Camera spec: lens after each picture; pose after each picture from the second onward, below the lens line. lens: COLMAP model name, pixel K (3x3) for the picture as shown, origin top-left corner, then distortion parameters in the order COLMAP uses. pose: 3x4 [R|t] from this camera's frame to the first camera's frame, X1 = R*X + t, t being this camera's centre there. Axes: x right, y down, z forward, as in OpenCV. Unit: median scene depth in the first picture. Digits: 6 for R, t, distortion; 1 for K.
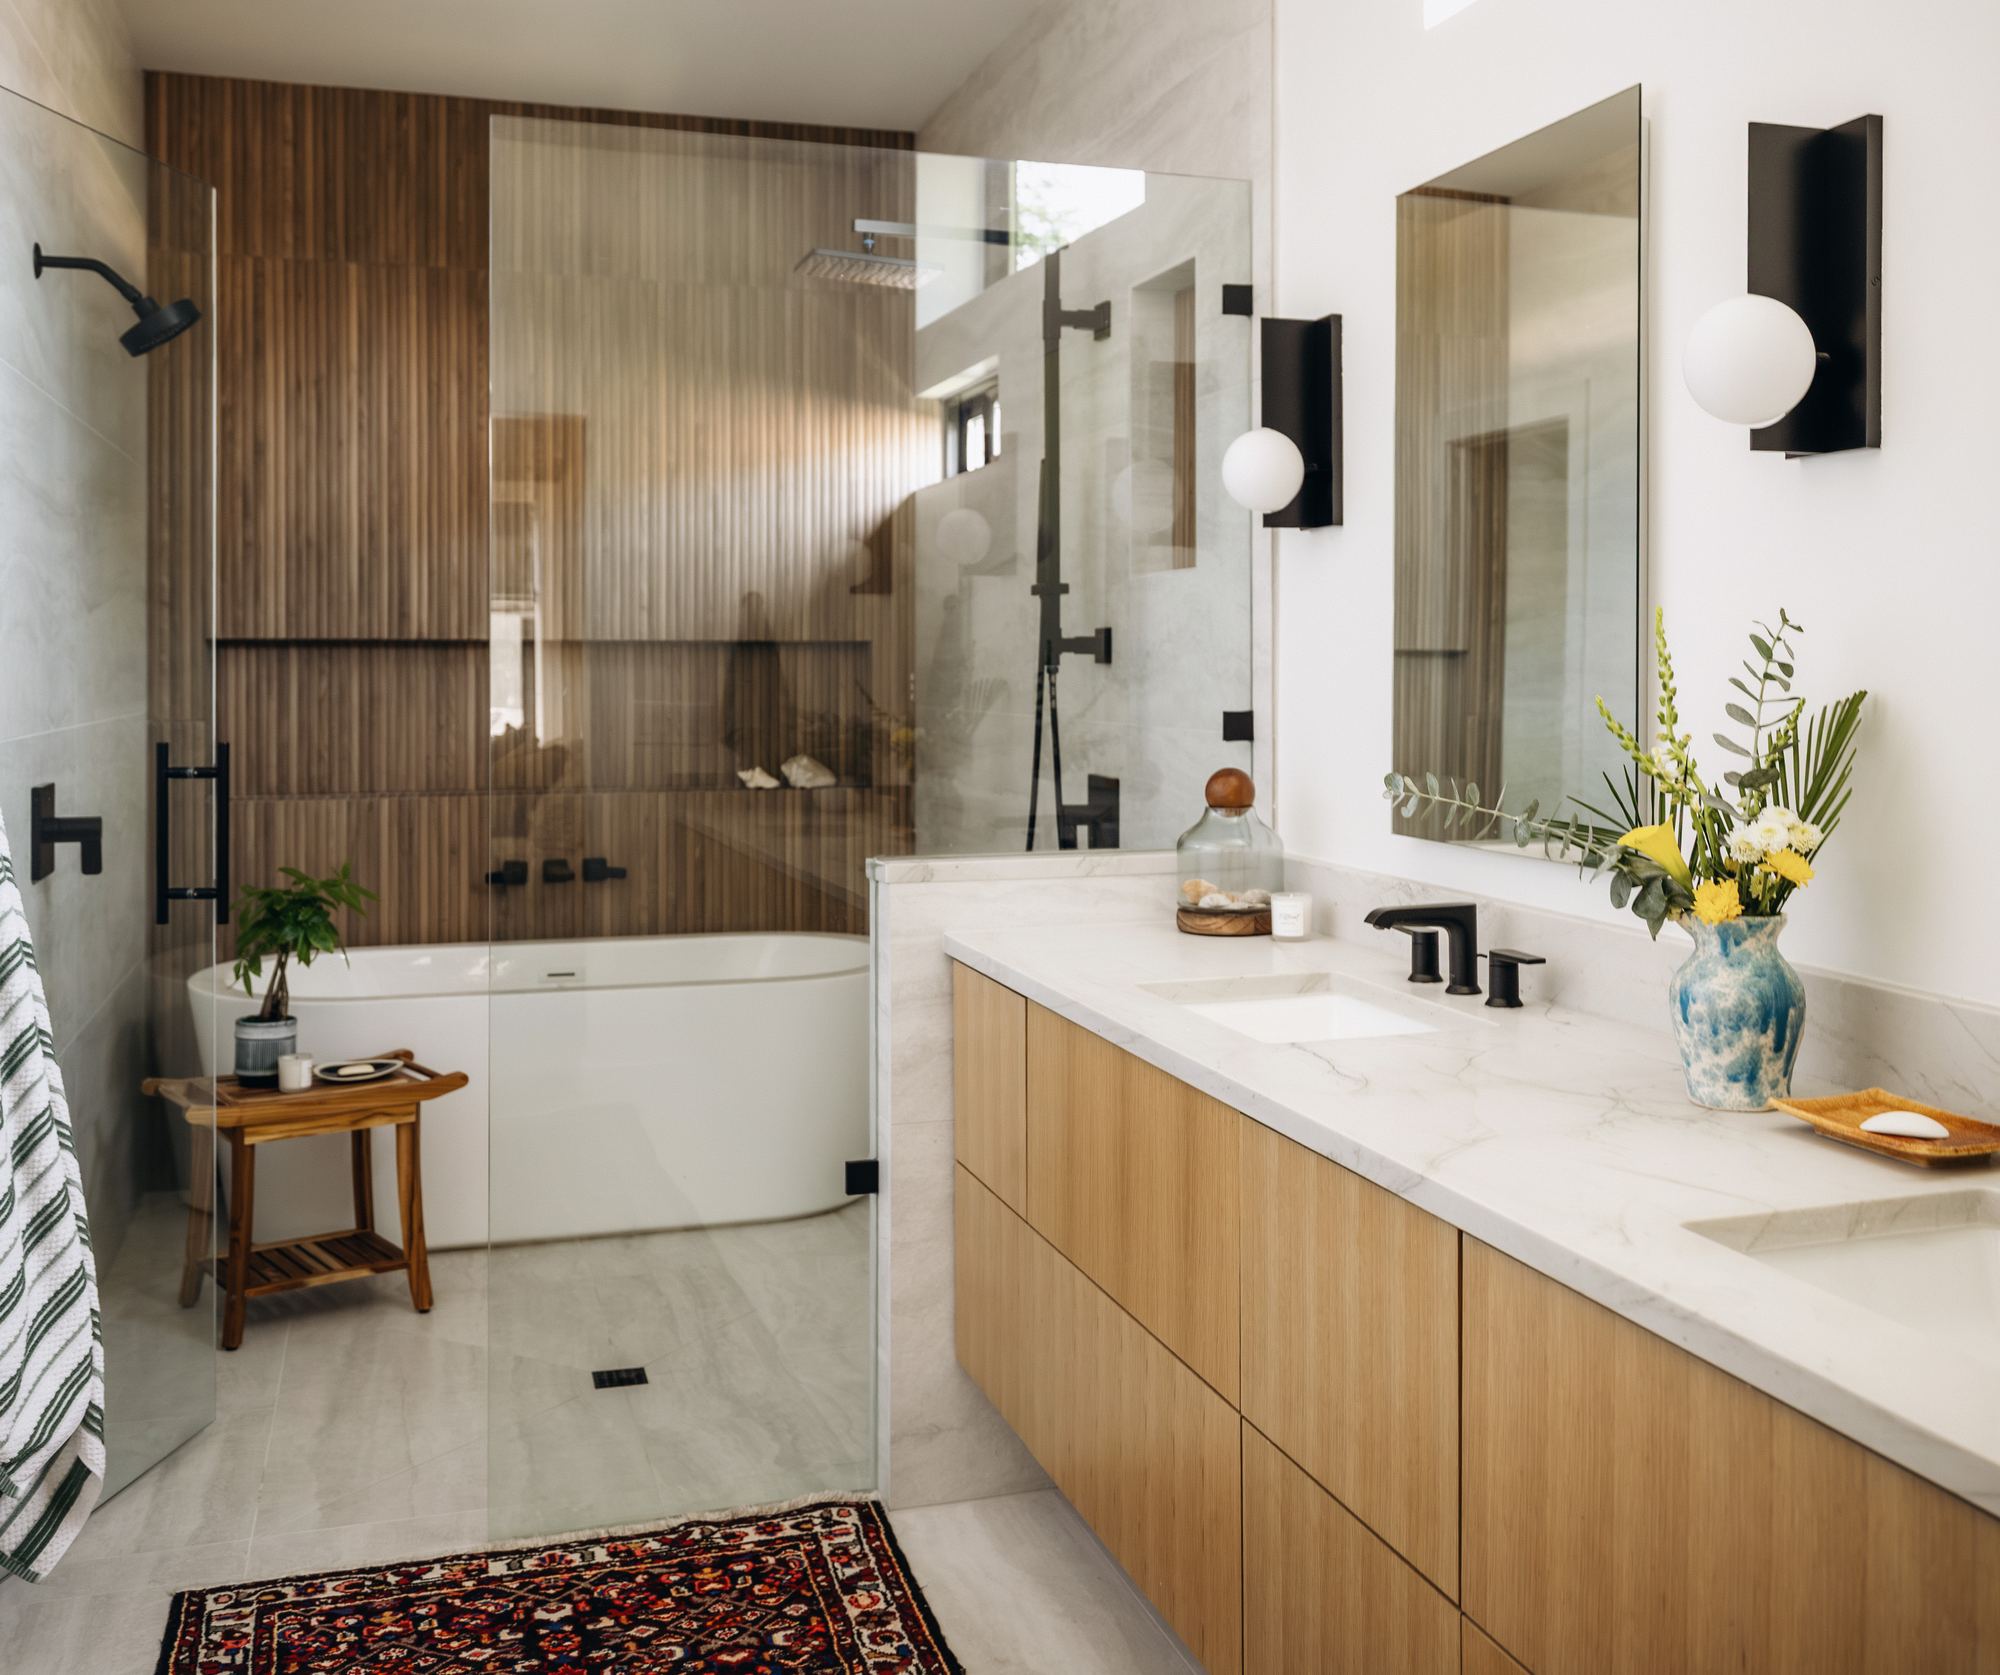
lens RADIAL K [[1548.0, 0, 1000.2], [0, 1548.0, 835.3], [0, 0, 1]] dist [-0.002356, -0.007958]
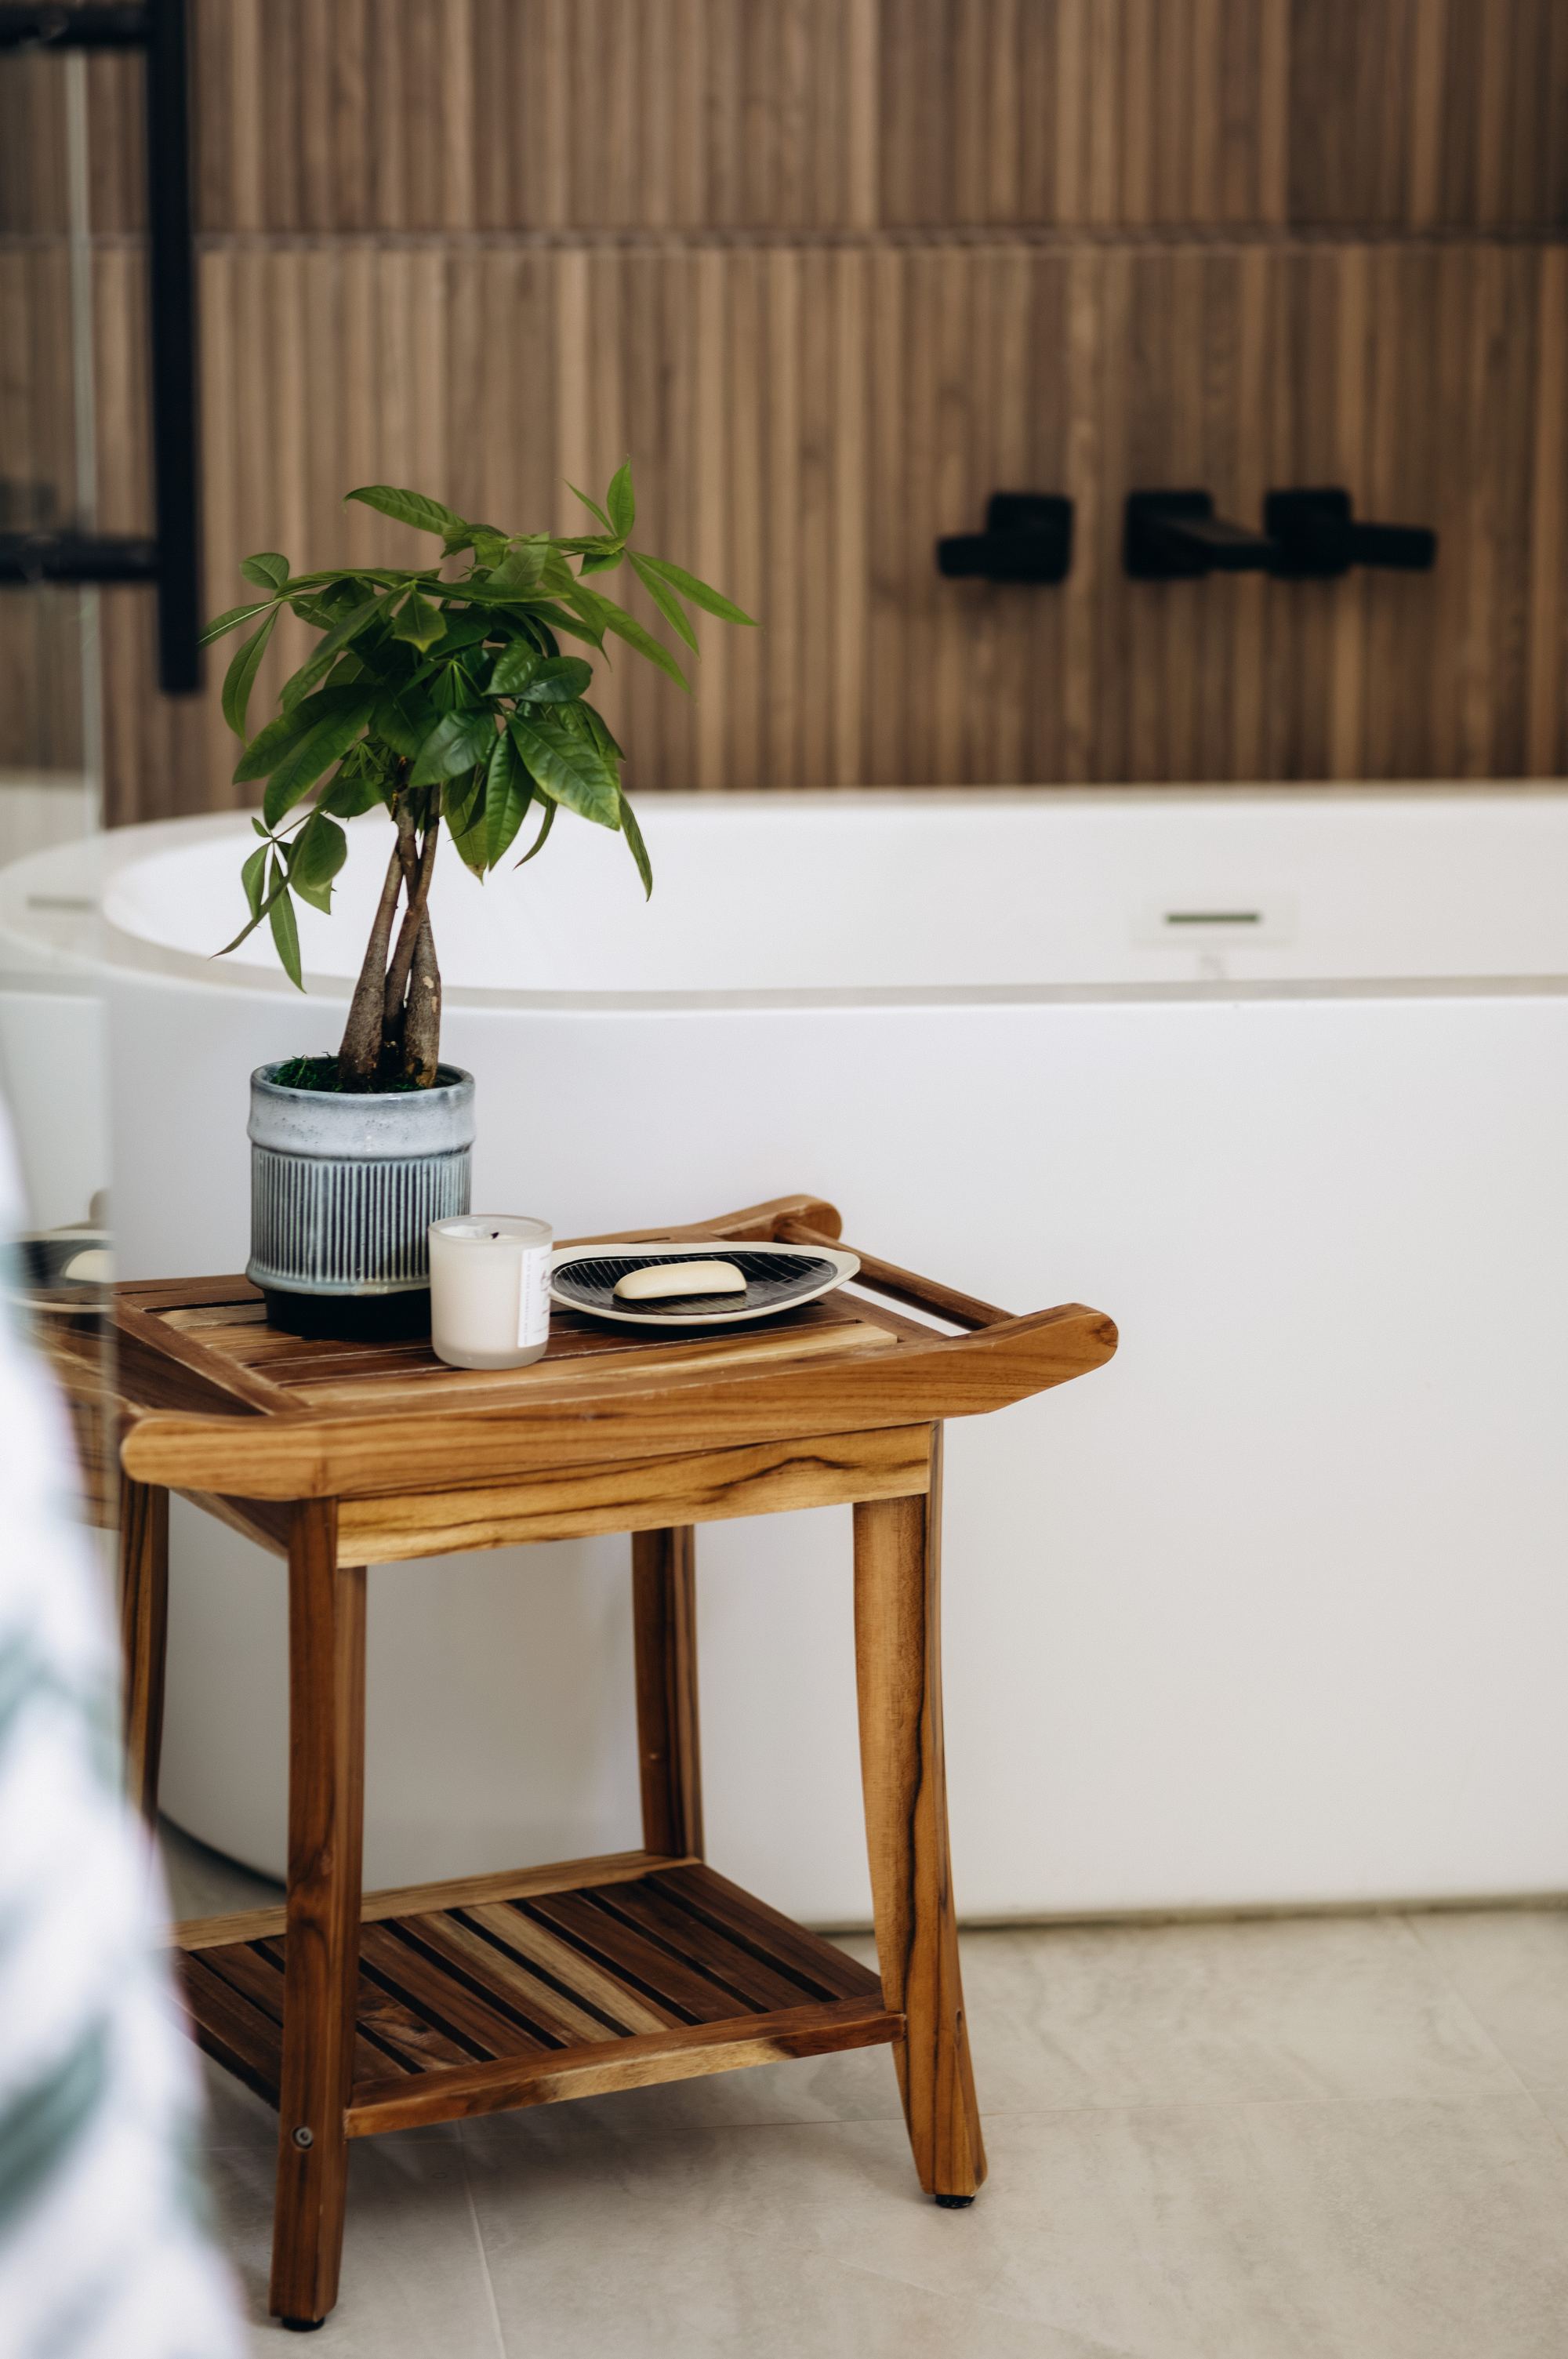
lens RADIAL K [[3971.8, 0, 784.7], [0, 3971.8, 1179.9], [0, 0, 1]] dist [0.046347, 0.000000]
pose [[0.986928, 0.045273, -0.154670, -0.246405], [-0.018672, 0.985390, 0.169285, 0.018159], [0.160075, -0.164184, 0.973355, 0.295605]]
